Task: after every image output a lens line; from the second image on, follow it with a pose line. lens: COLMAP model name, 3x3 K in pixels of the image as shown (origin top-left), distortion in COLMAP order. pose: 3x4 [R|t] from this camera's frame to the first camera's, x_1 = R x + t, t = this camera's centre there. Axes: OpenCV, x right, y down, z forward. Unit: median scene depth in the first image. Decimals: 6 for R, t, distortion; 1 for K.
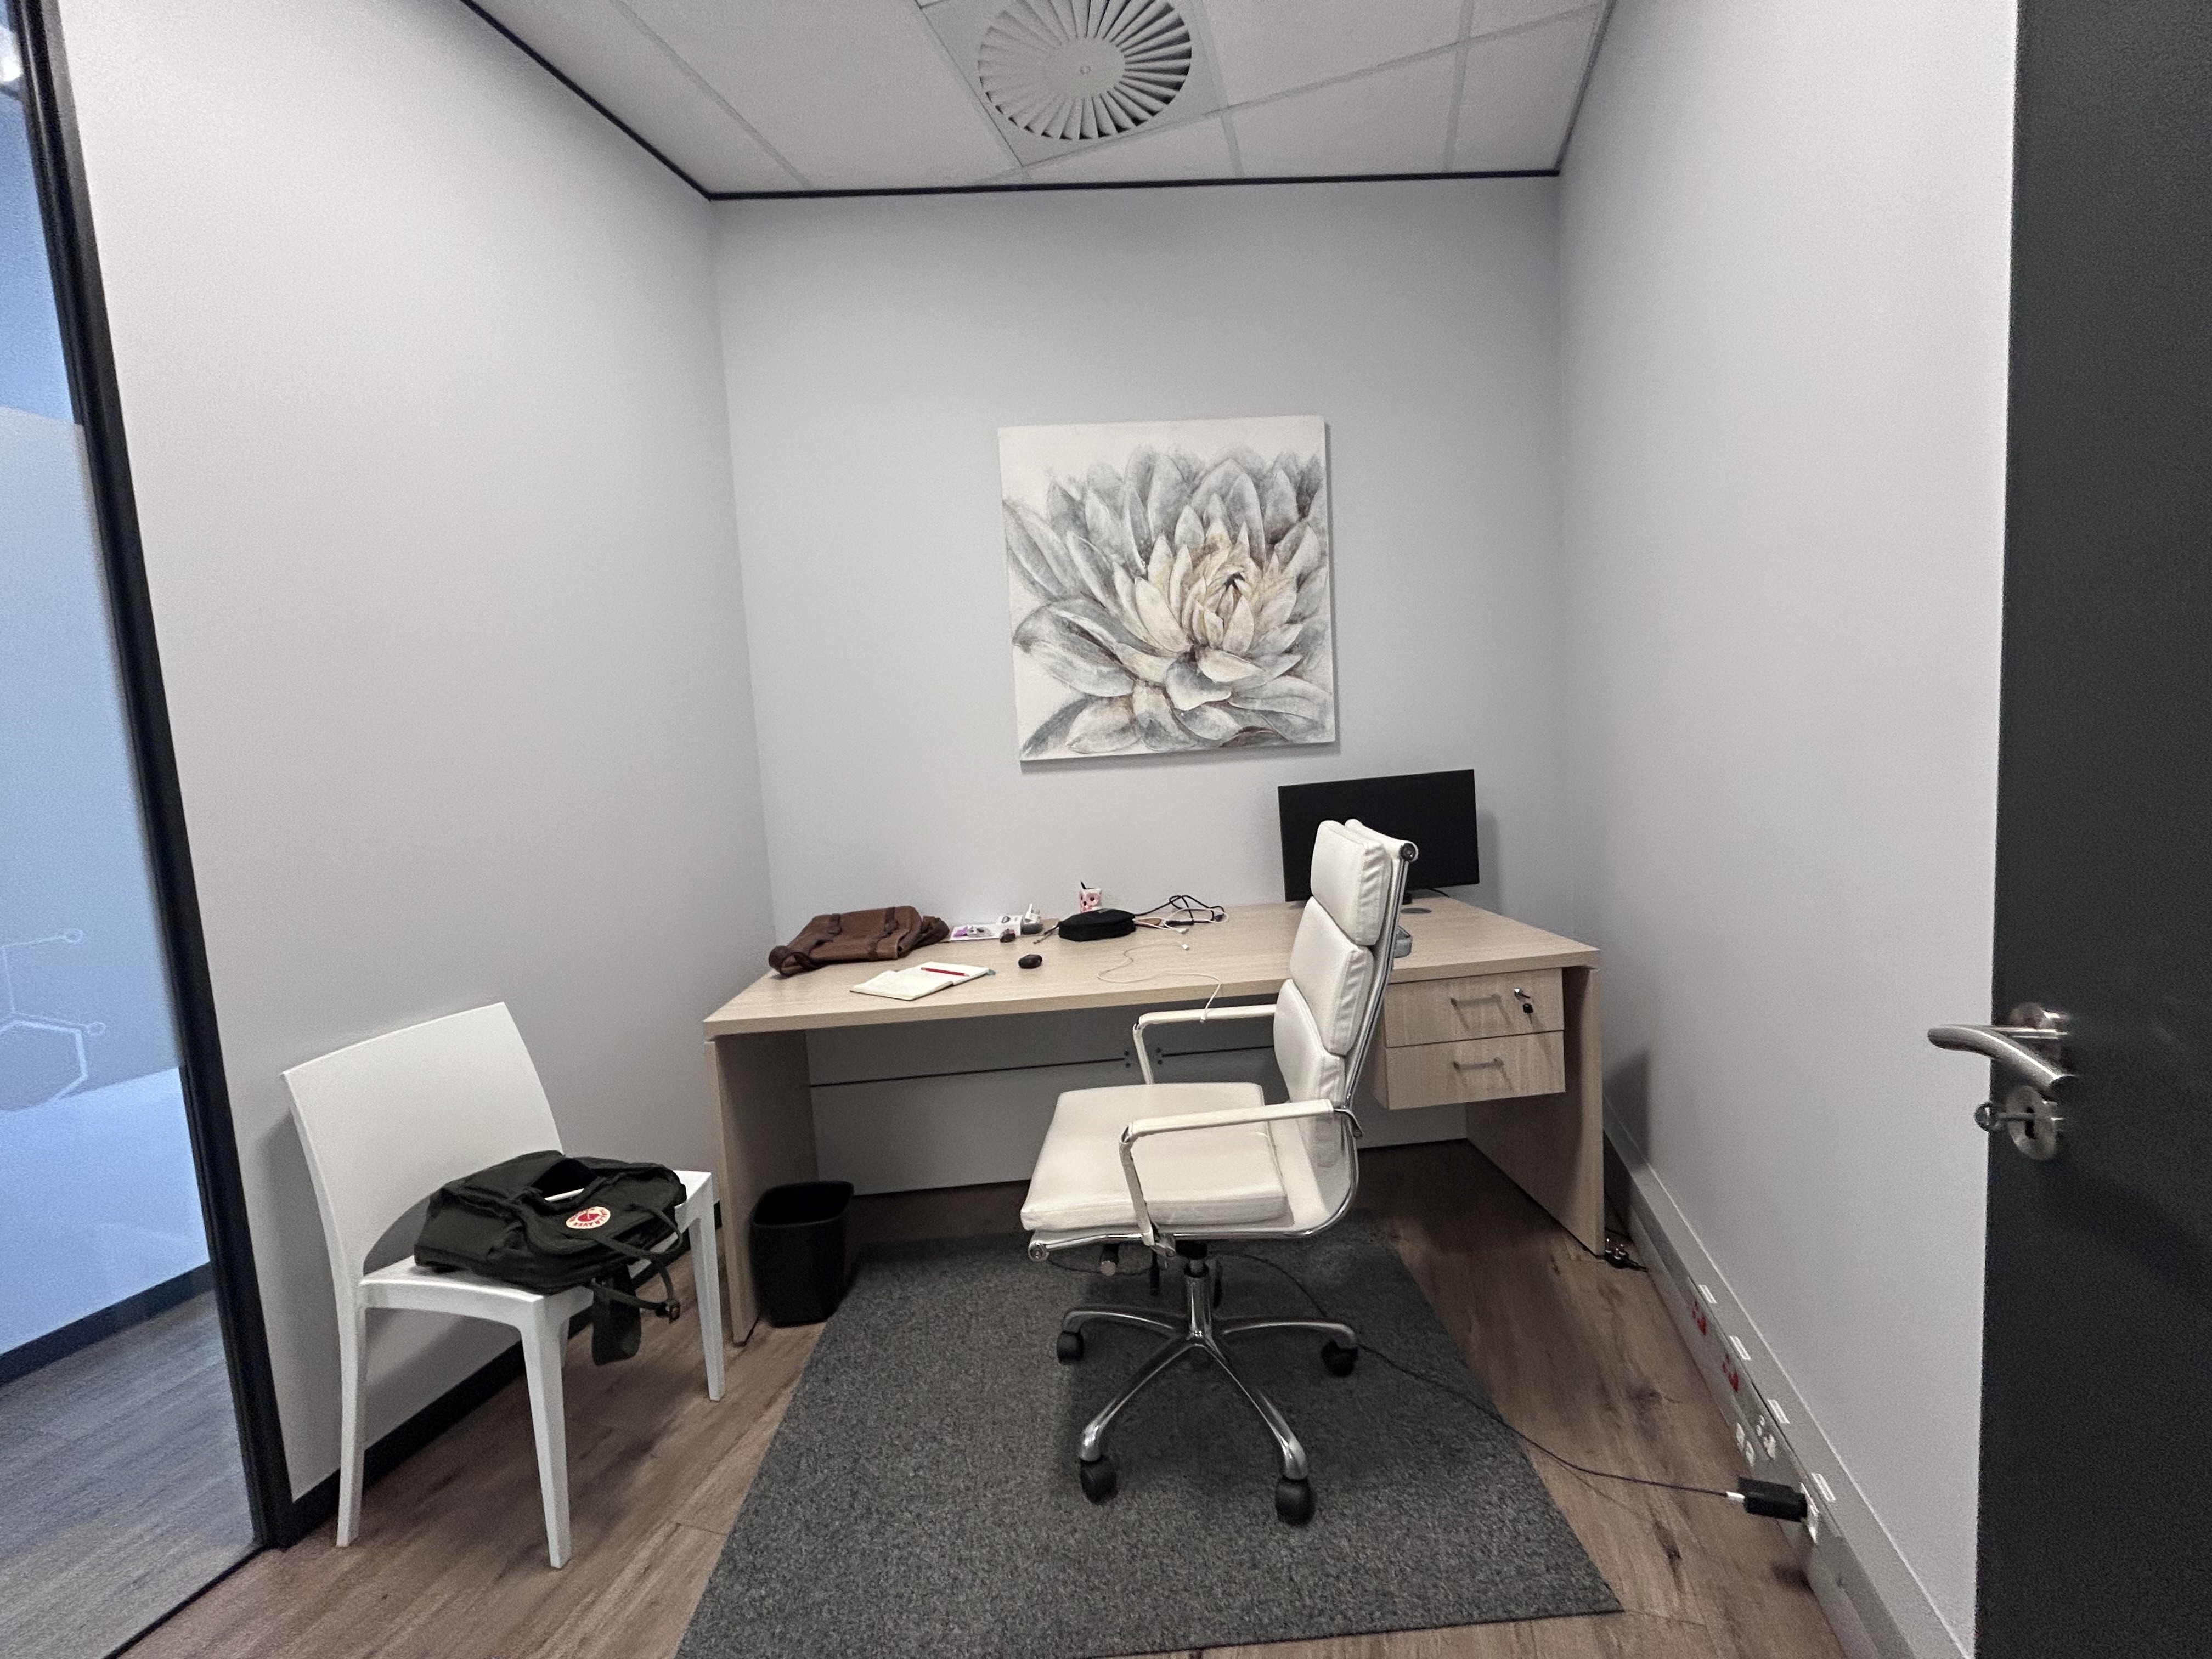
lens RADIAL K [[886.7, 0, 1105.8], [0, 886.7, 838.7], [0, 0, 1]] dist [-0.001353, -0.000035]
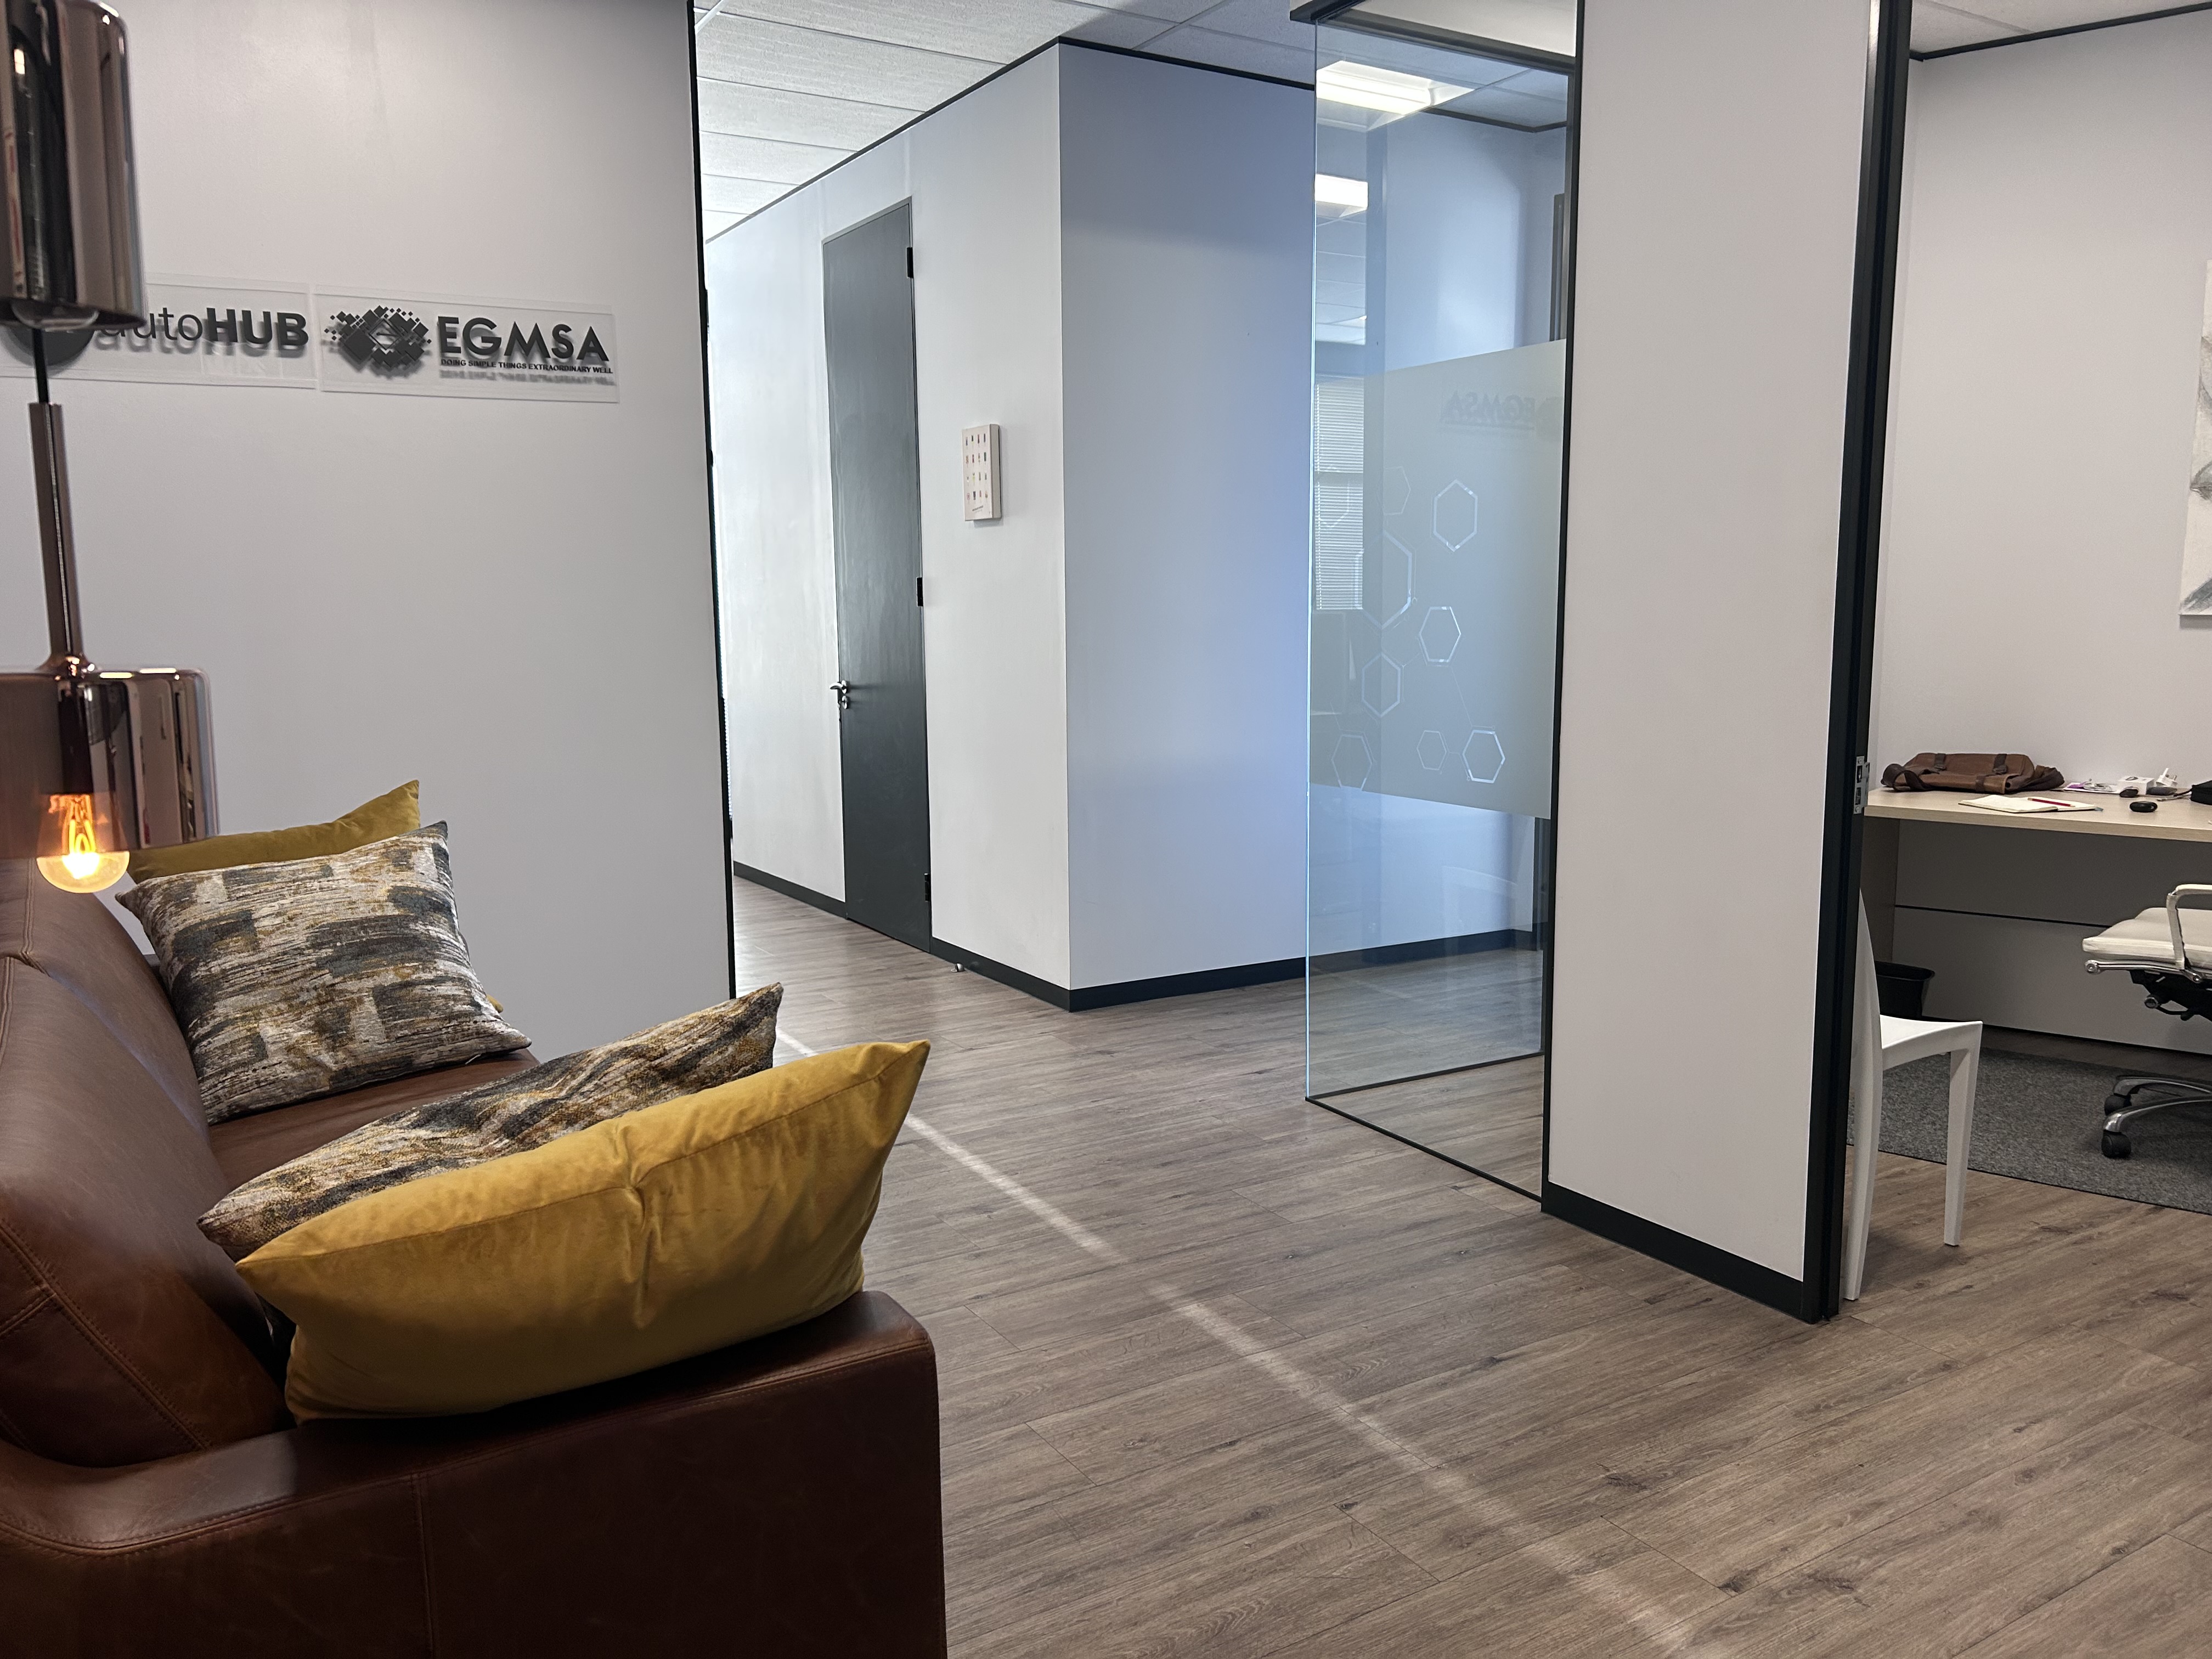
lens RADIAL K [[1650.6, 0, 1100.5], [0, 1650.6, 830.8], [0, 0, 1]] dist [0.062580, -0.074574]
pose [[0.747100, 0.148589, -0.647891, 0.241251], [-0.097683, 0.988655, 0.114099, 0.049941], [0.657494, -0.021955, 0.753139, -1.135846]]
